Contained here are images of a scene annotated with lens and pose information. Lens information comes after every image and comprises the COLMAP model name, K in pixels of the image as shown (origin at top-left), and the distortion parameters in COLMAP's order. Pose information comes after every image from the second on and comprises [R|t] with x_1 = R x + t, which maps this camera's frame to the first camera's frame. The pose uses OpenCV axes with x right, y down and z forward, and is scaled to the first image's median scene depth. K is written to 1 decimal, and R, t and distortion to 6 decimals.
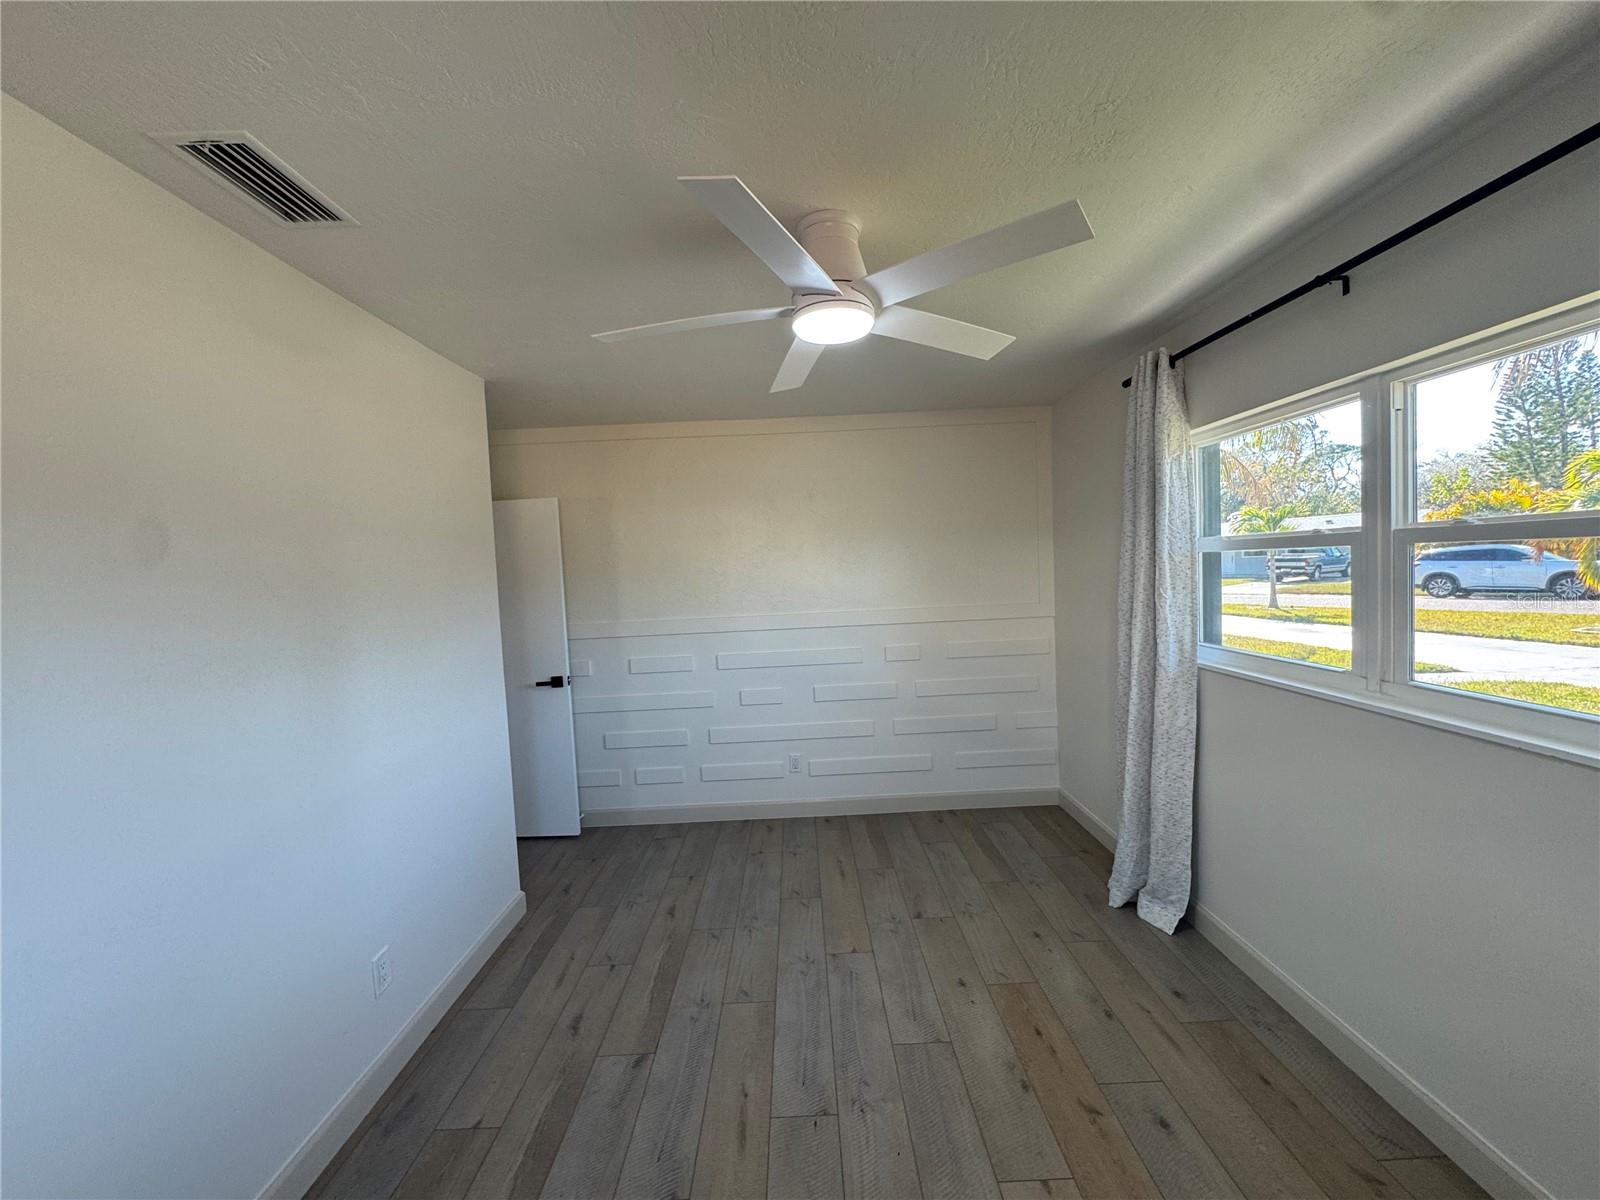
lens RADIAL K [[639.7, 0, 802.4], [0, 639.7, 604.8], [0, 0, 1]] dist [-0.004318, 0.000797]
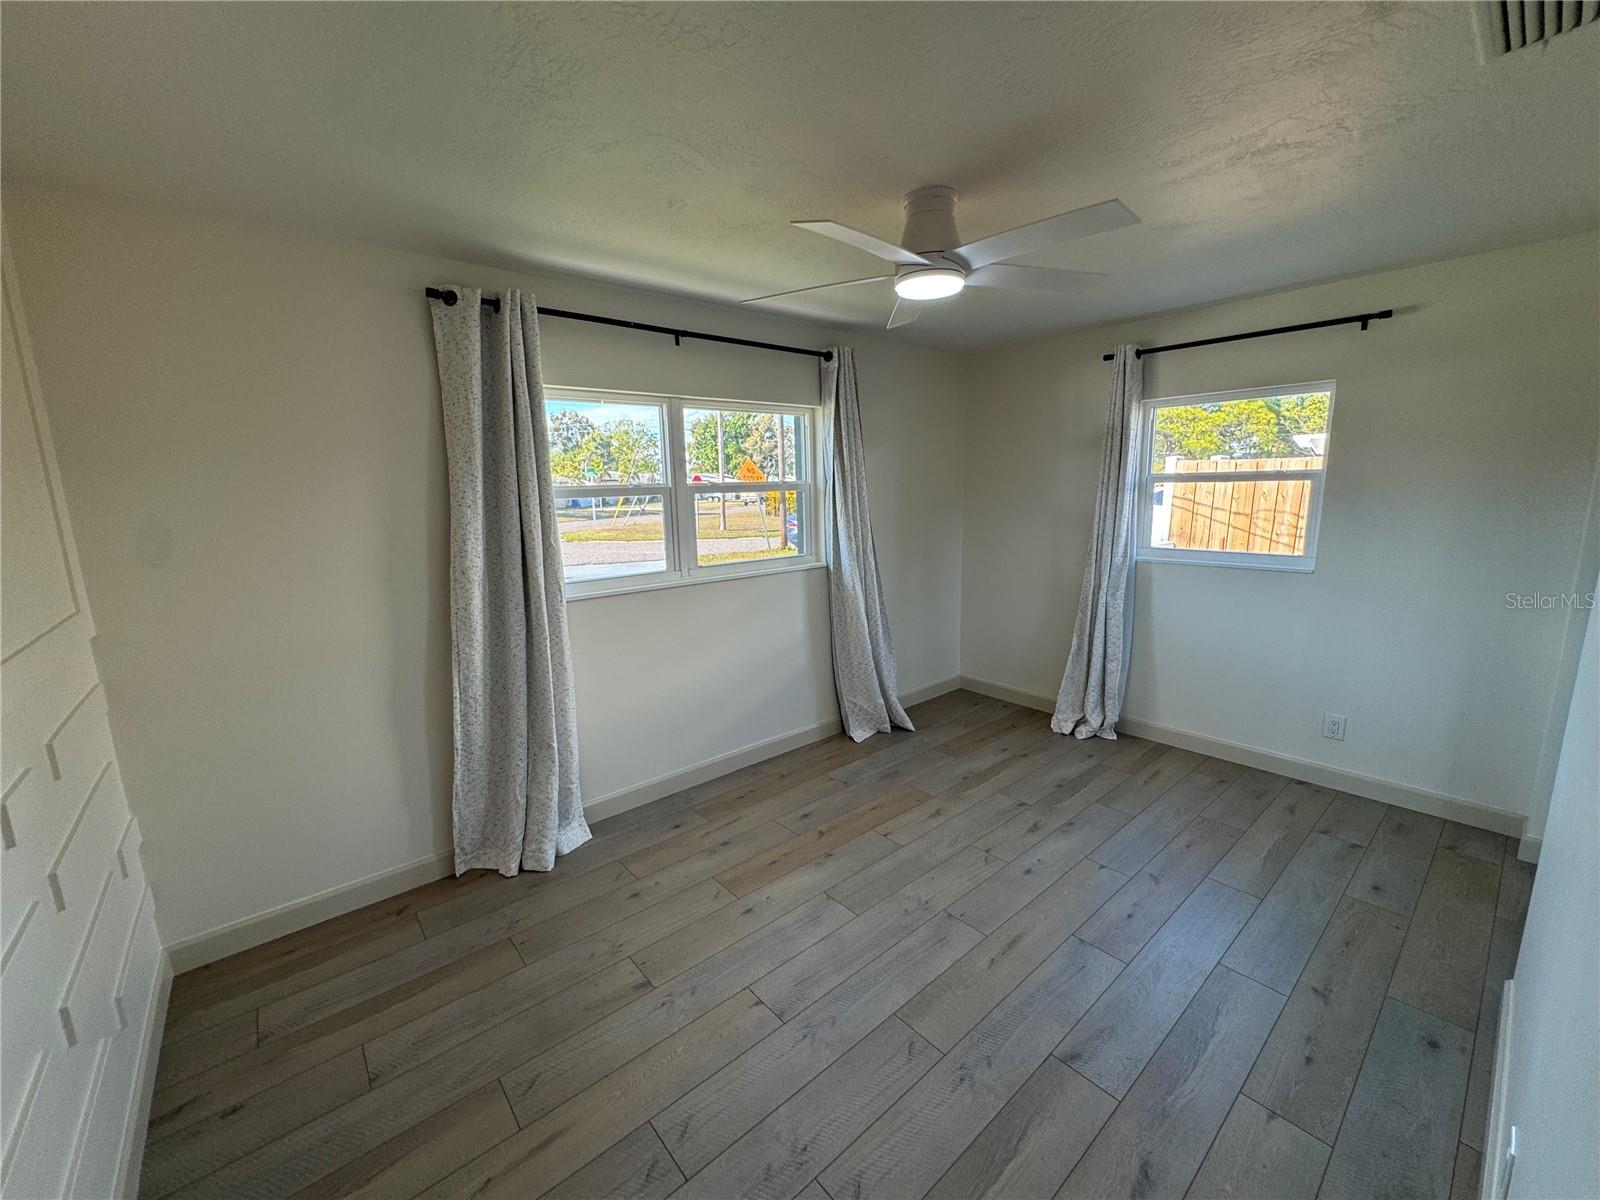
lens RADIAL K [[639.7, 0, 805.9], [0, 639.7, 600.7], [0, 0, 1]] dist [-0.004318, 0.000797]
pose [[-0.640655, -0.078018, 0.763855, -0.516680], [0.099062, 0.978112, 0.182987, -0.067491], [-0.761412, 0.192900, -0.618904, 1.371126]]
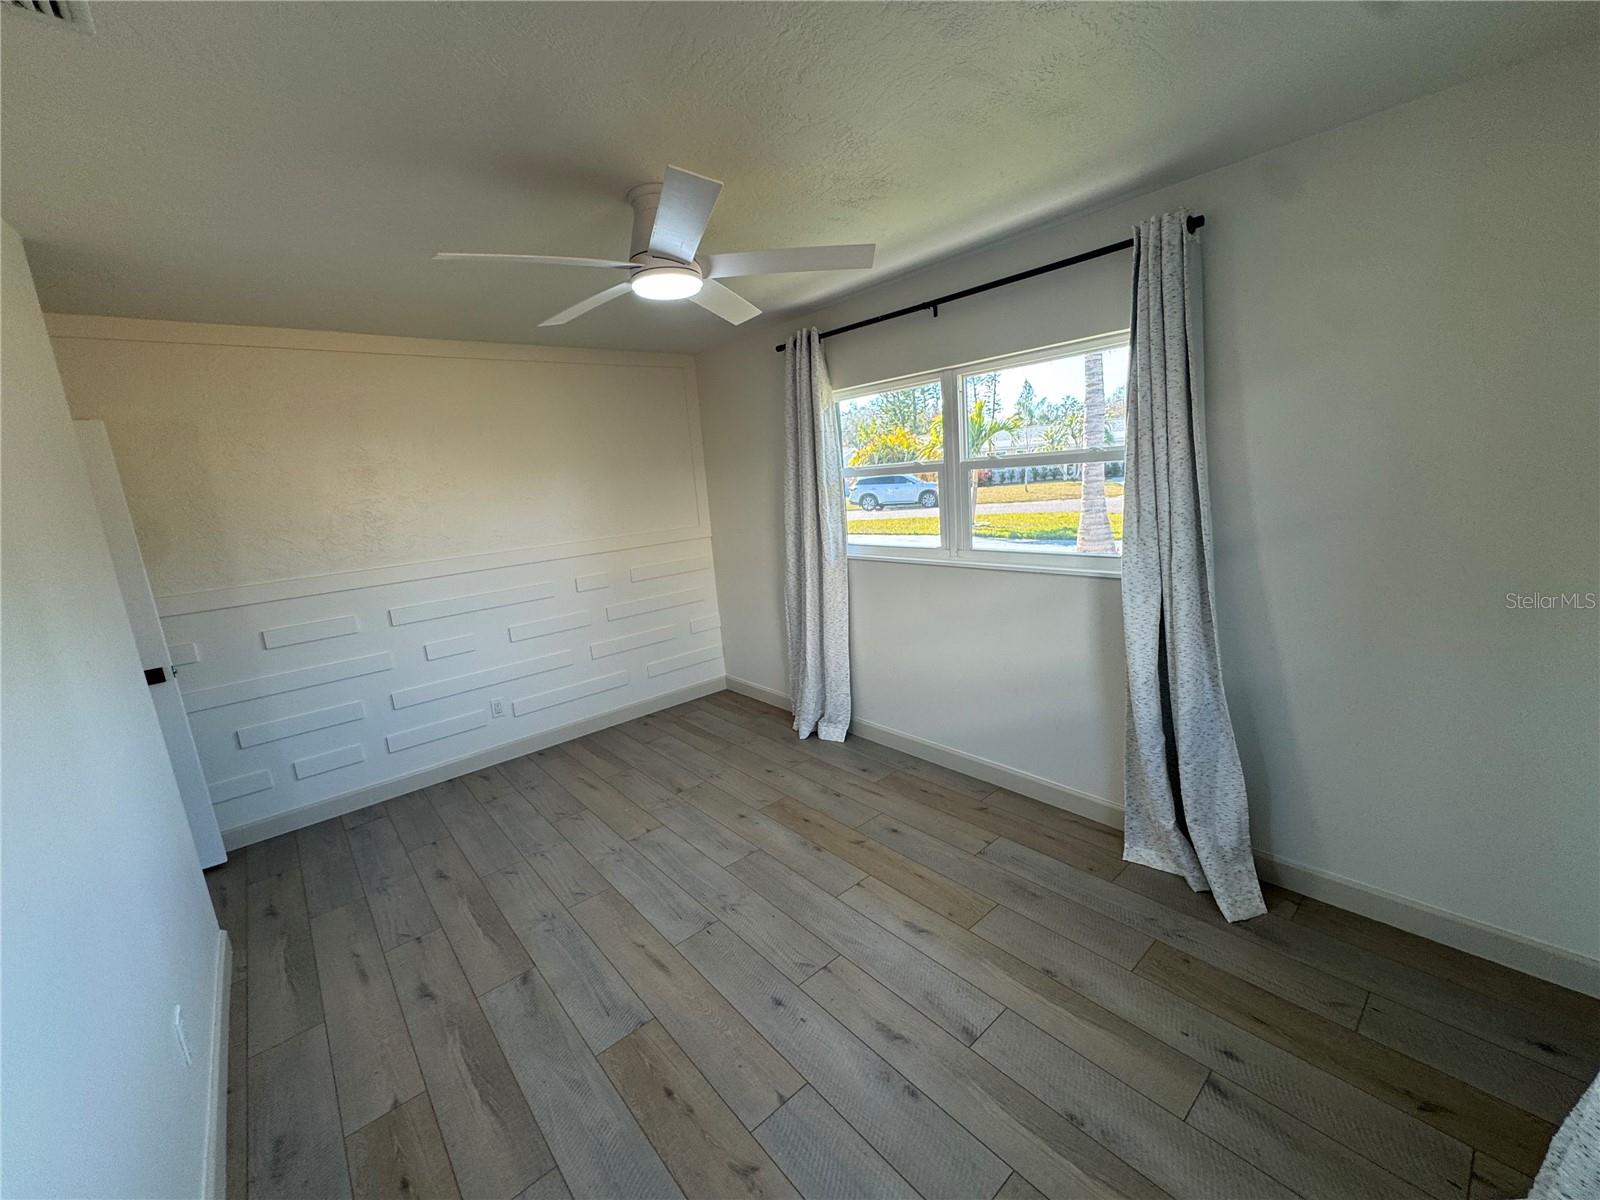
lens RADIAL K [[639.7, 0, 800.0], [0, 639.7, 603.9], [0, 0, 1]] dist [-0.004318, 0.000797]
pose [[0.763237, -0.142427, 0.630226, -0.393895], [0.079920, 0.988722, 0.126657, 0.007074], [-0.641157, -0.046302, 0.766011, -0.053071]]
